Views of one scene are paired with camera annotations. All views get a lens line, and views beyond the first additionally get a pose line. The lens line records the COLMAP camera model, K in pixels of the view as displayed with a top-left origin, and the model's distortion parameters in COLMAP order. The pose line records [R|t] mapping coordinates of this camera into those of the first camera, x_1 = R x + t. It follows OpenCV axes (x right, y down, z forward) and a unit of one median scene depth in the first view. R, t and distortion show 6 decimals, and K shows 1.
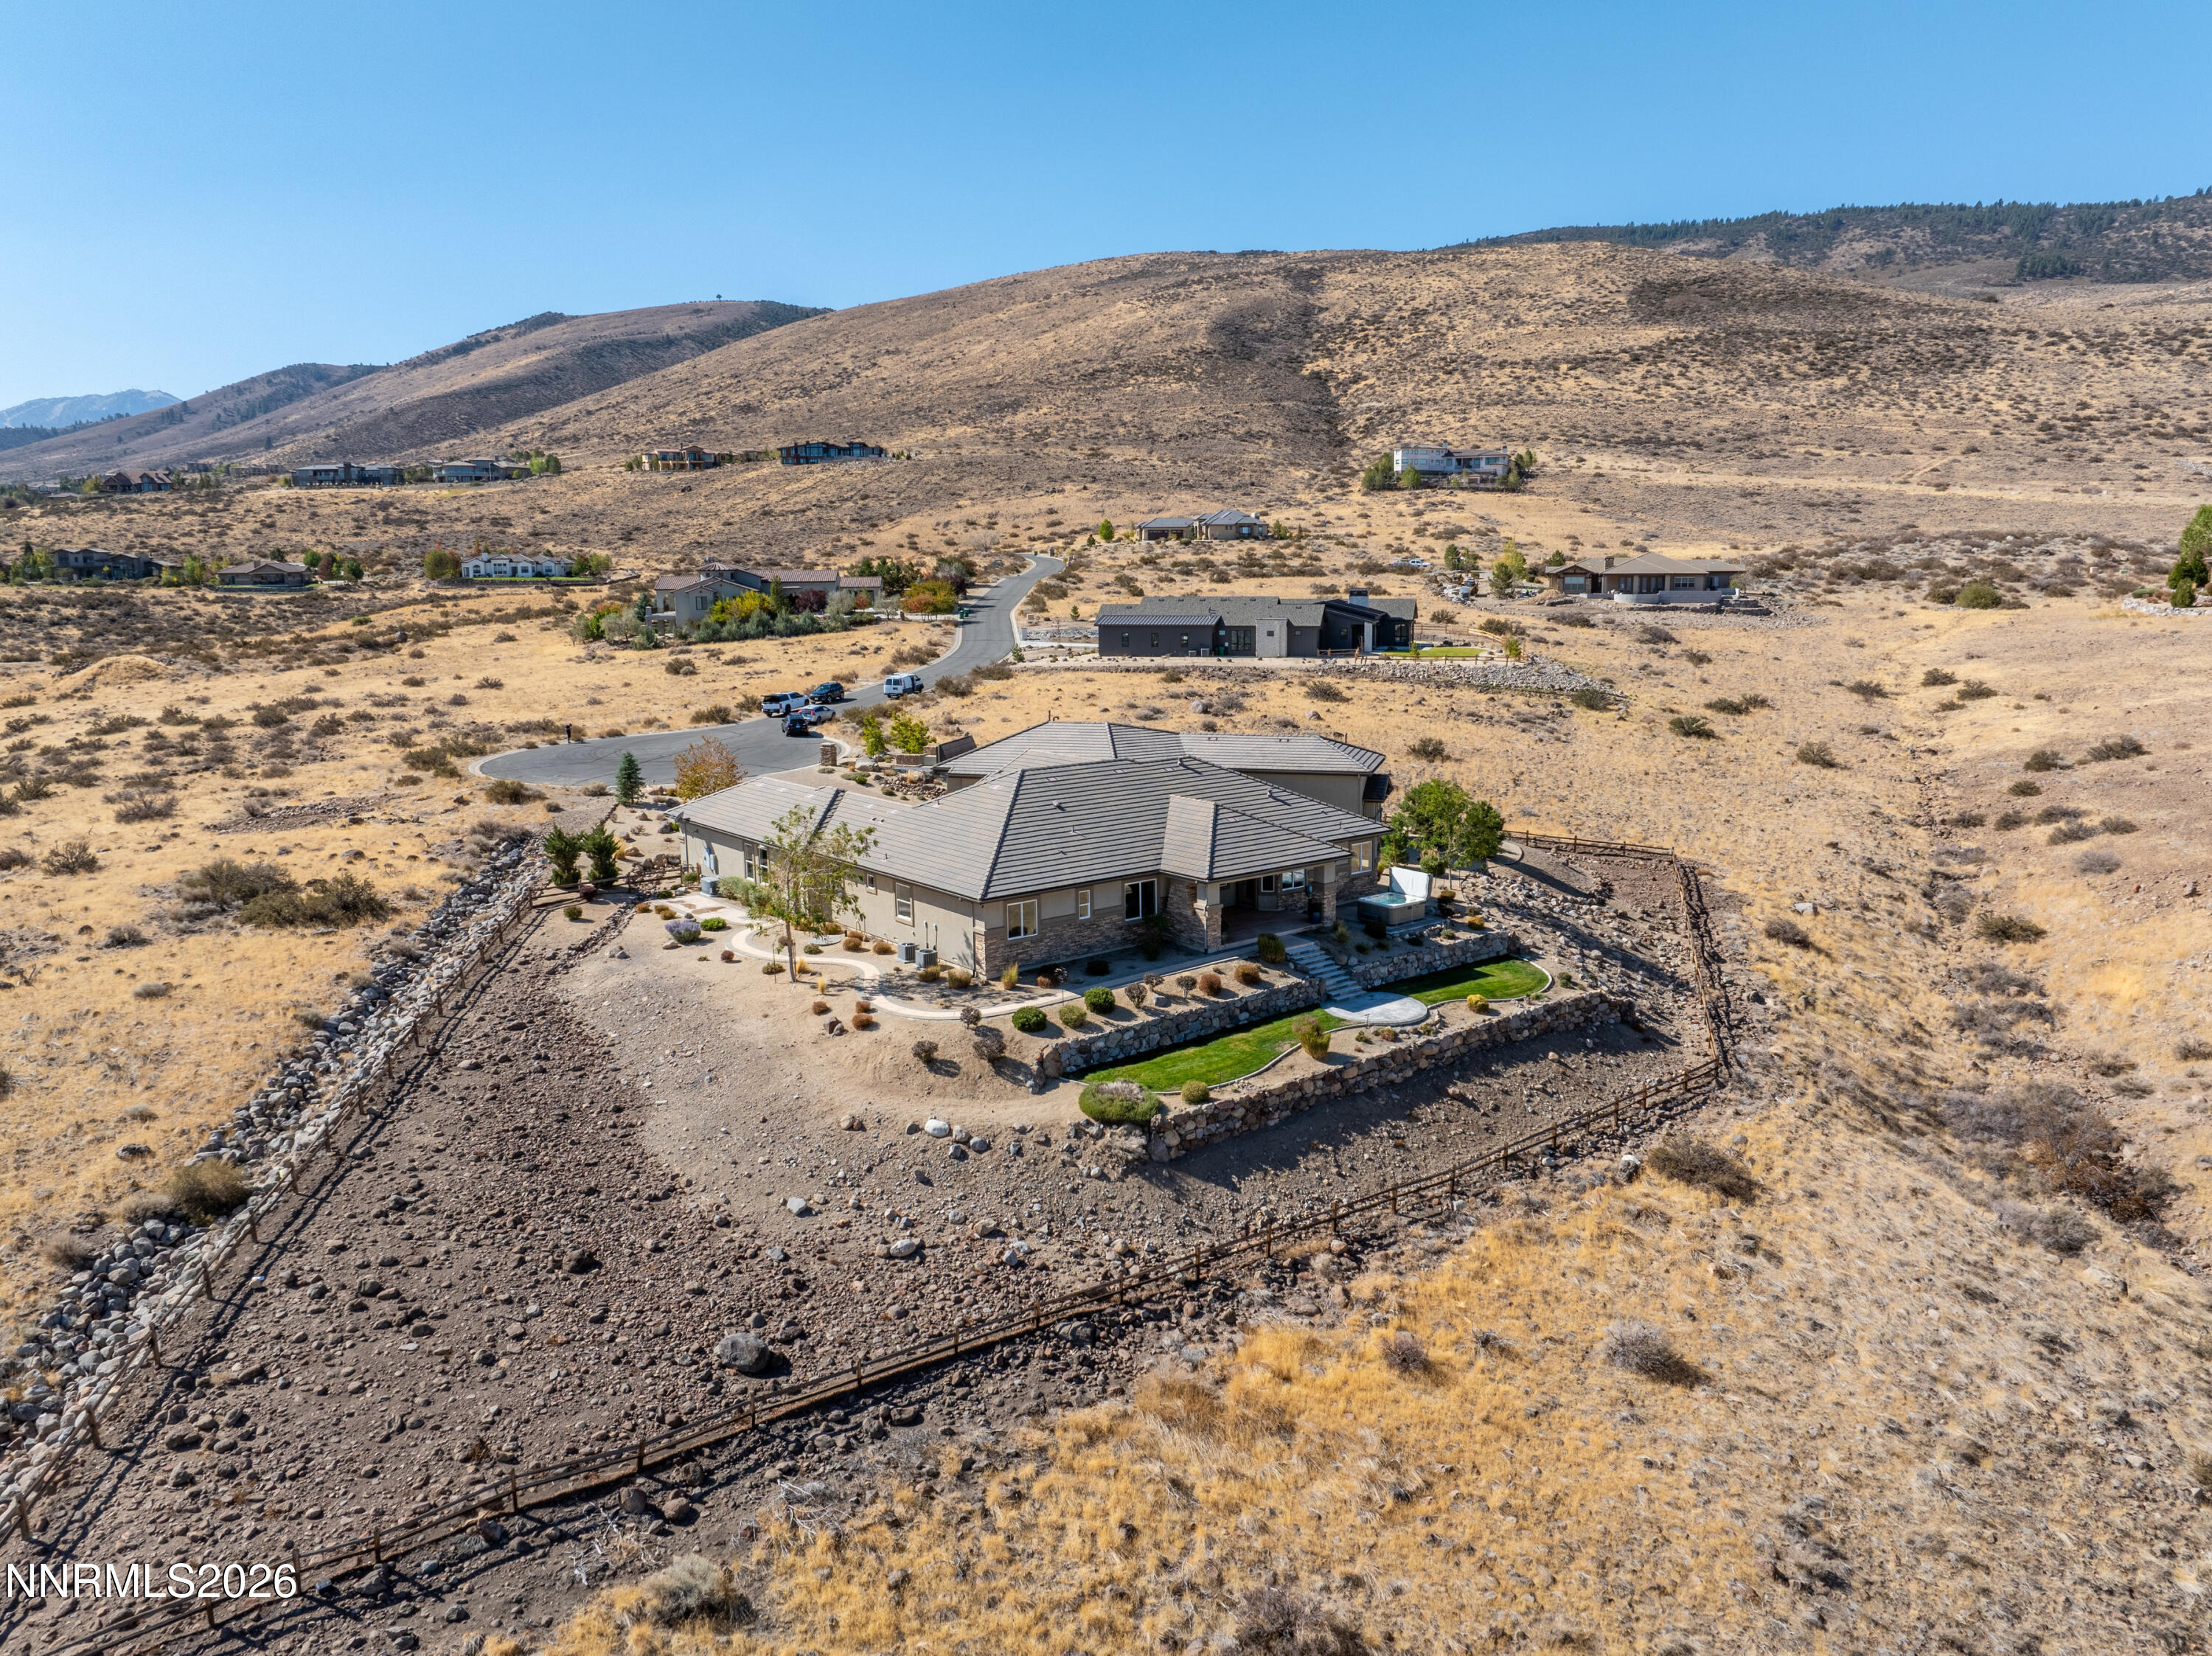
lens RADIAL K [[1872.6, 0, 1106.0], [0, 1872.6, 828.0], [0, 0, 1]] dist [-0.063571, -0.003797]
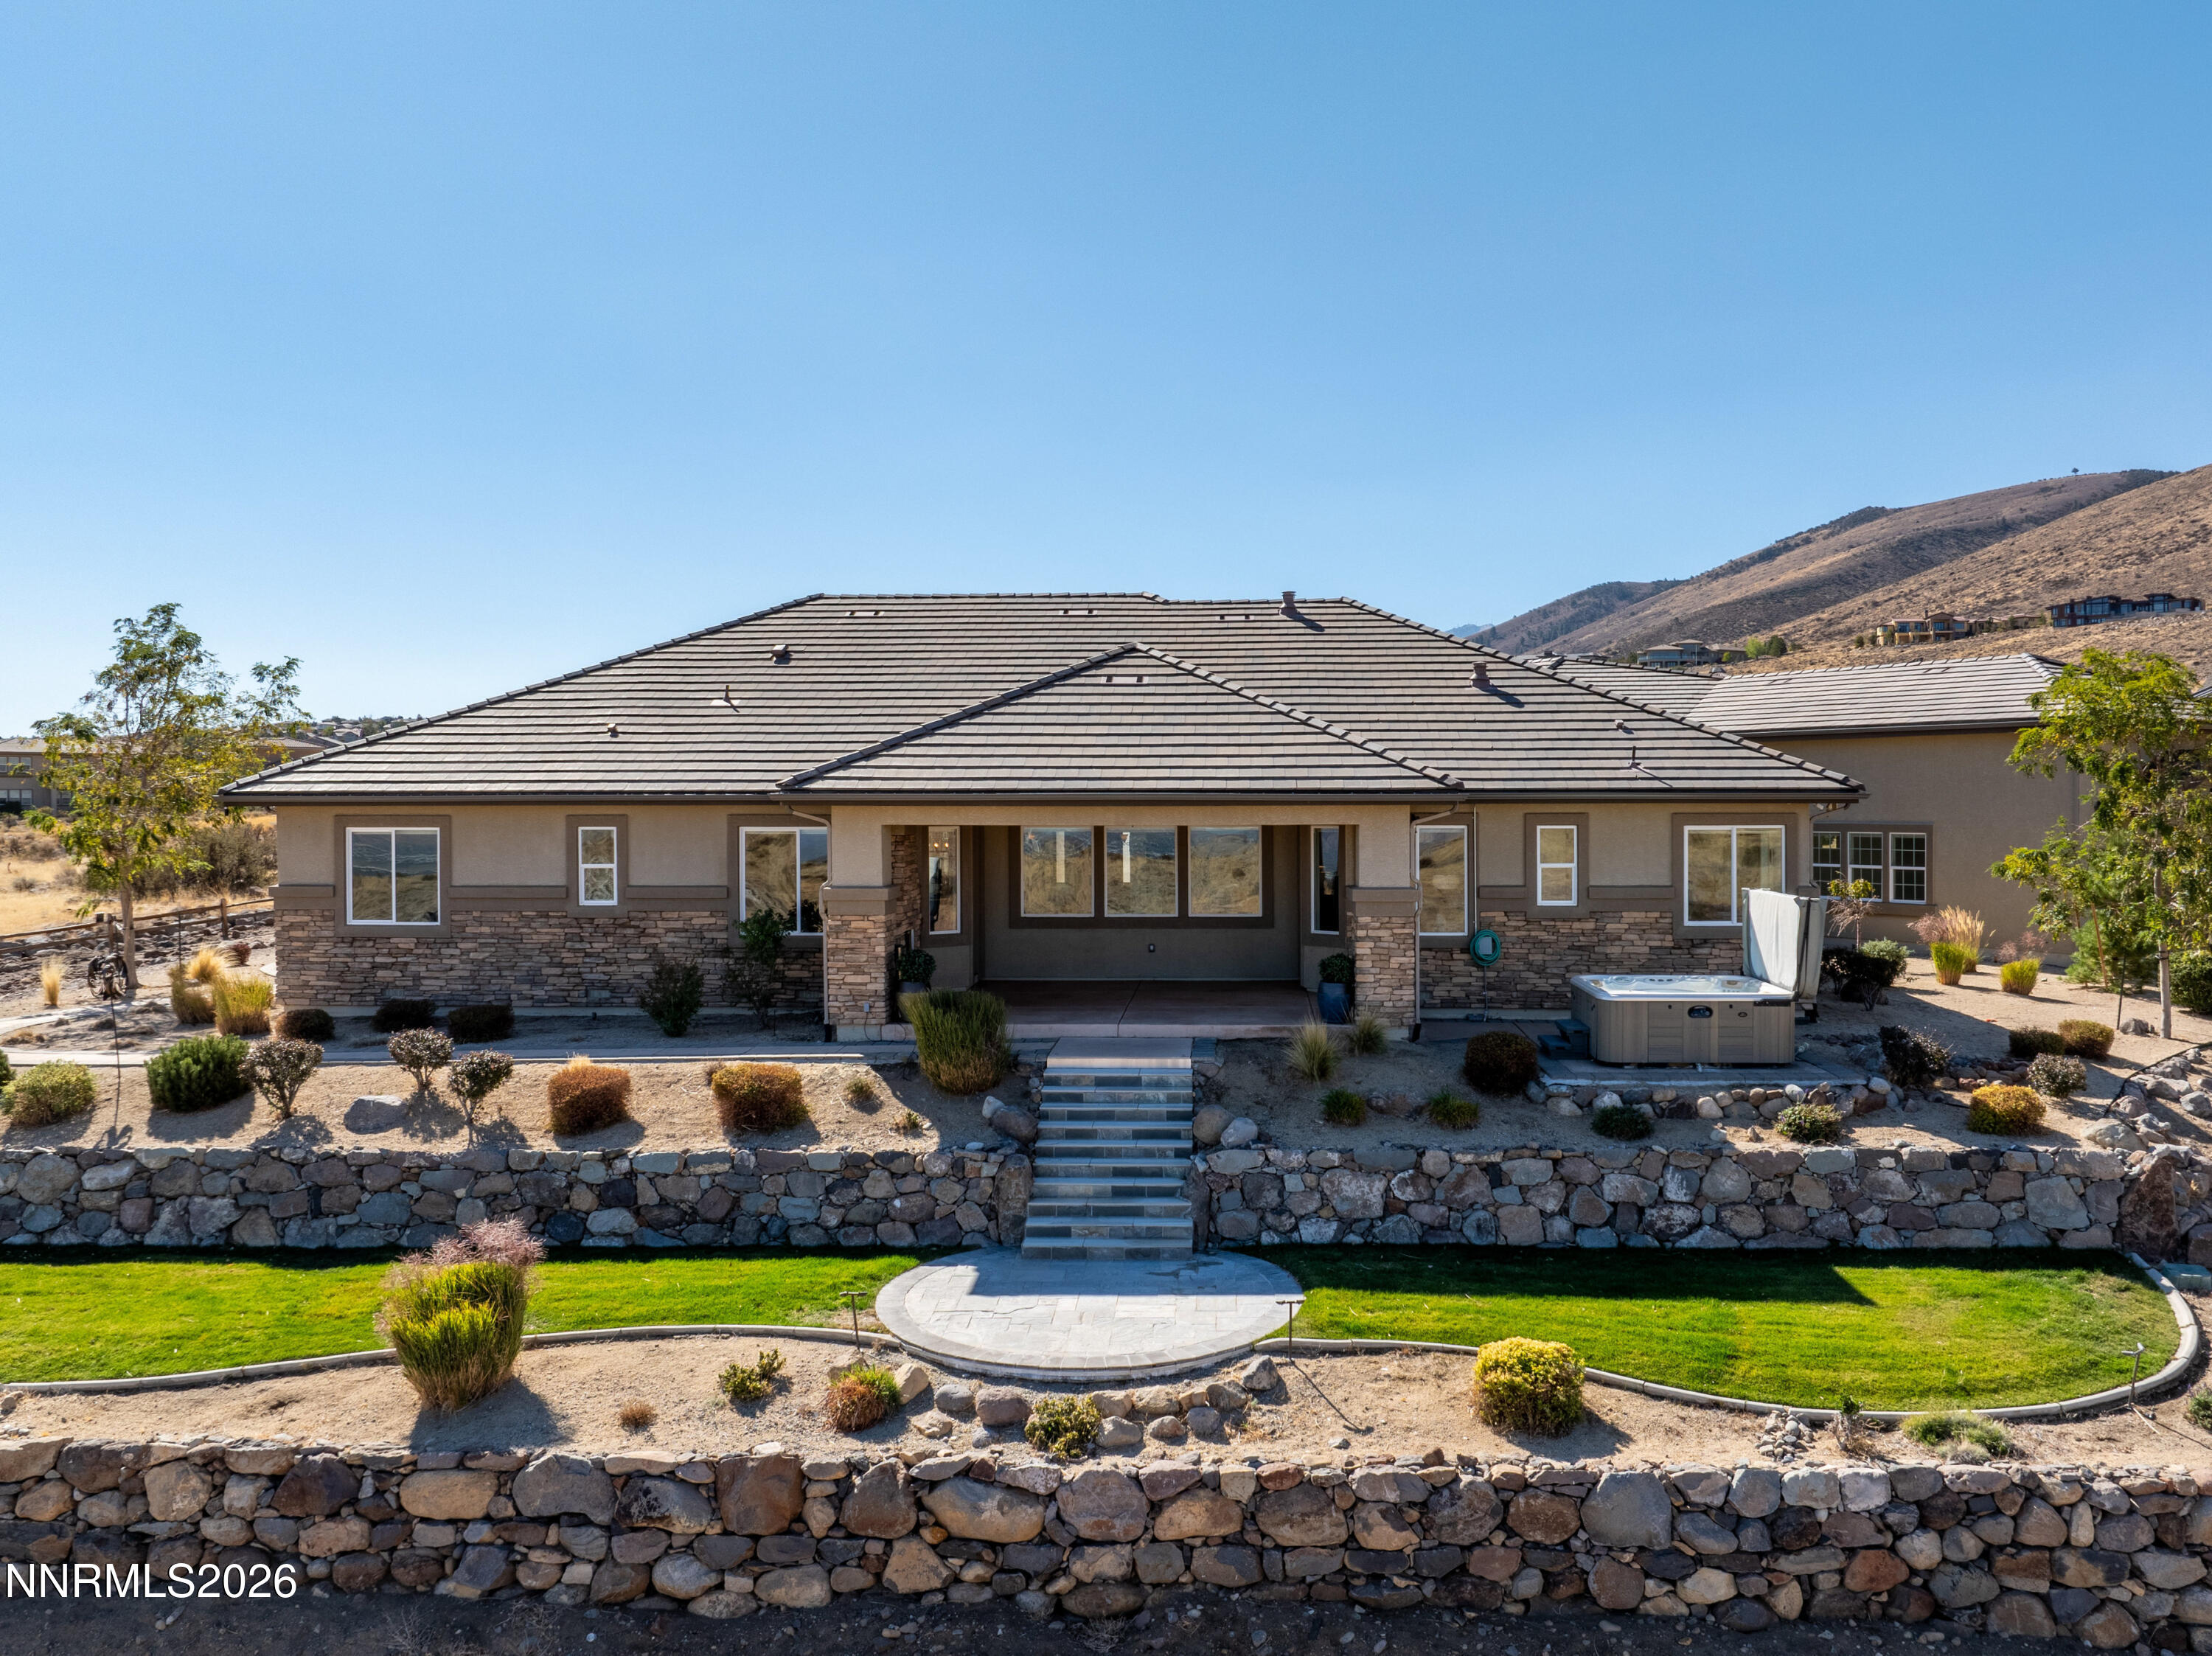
lens RADIAL K [[1872.6, 0, 1106.0], [0, 1872.6, 828.0], [0, 0, 1]] dist [-0.063571, -0.003797]
pose [[0.709624, 0.007203, -0.704544, 0.069204], [-0.119828, 0.986614, -0.110605, 0.013474], [0.694316, 0.162913, 0.700988, 0.178476]]
